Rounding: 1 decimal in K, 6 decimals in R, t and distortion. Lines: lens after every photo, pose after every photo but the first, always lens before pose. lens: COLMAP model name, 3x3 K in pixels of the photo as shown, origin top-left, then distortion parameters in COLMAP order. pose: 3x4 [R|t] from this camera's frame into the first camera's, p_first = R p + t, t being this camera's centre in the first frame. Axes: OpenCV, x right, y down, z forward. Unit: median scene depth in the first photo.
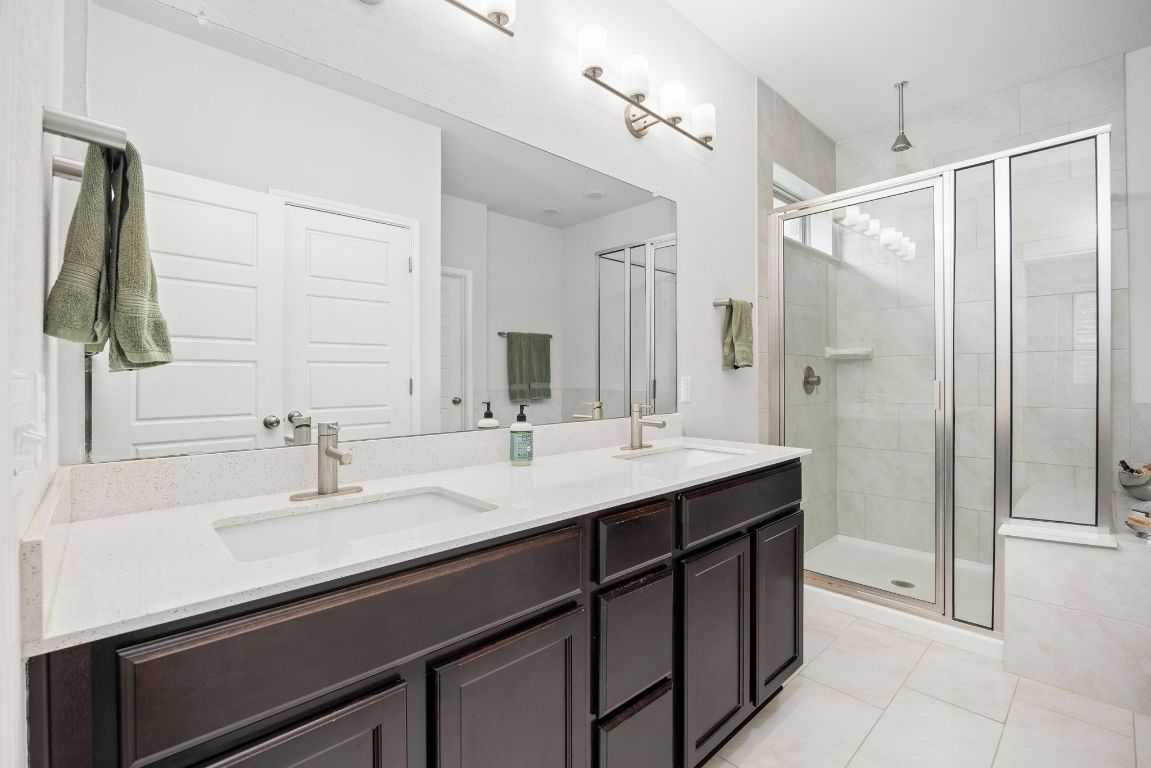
lens RADIAL K [[506.6, 0, 564.5], [0, 506.6, 382.7], [0, 0, 1]] dist [-0.013809, -0.000105]
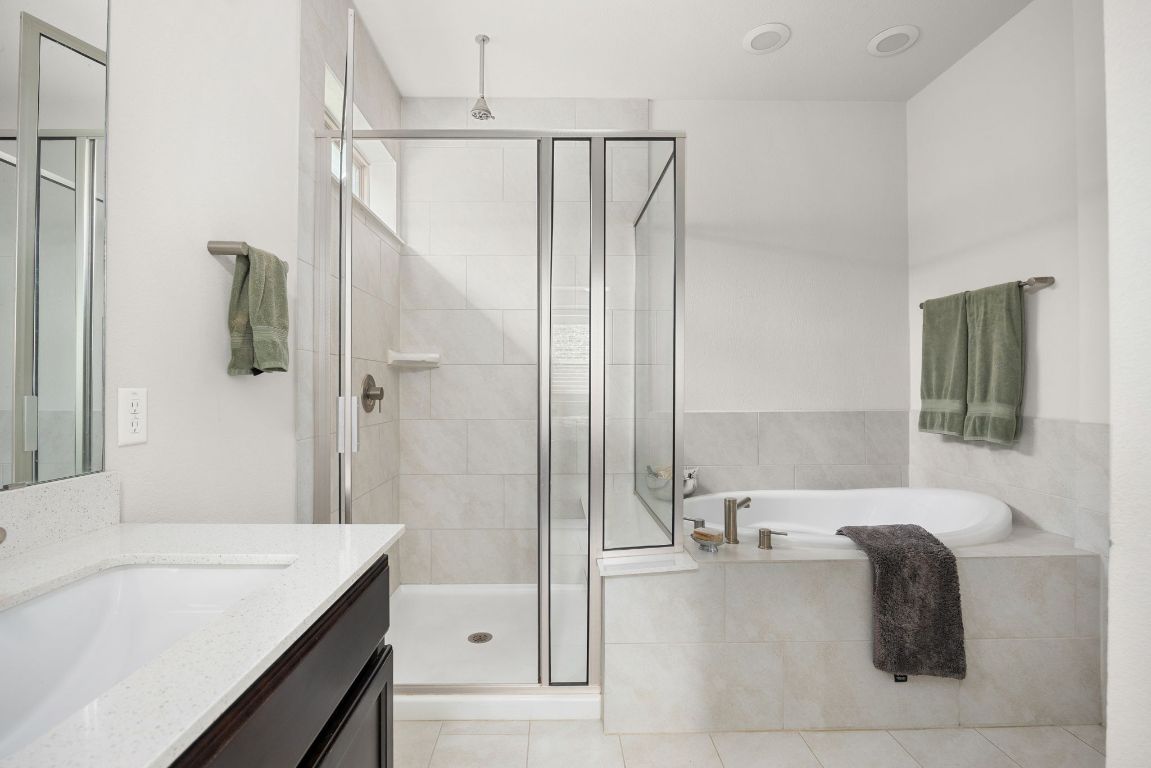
lens RADIAL K [[506.6, 0, 564.5], [0, 506.6, 382.7], [0, 0, 1]] dist [-0.013809, -0.000105]
pose [[0.651101, 0.011812, 0.758900, 0.139006], [0.003993, 0.999812, -0.018988, -0.006264], [-0.758981, 0.015393, 0.650931, 0.381564]]
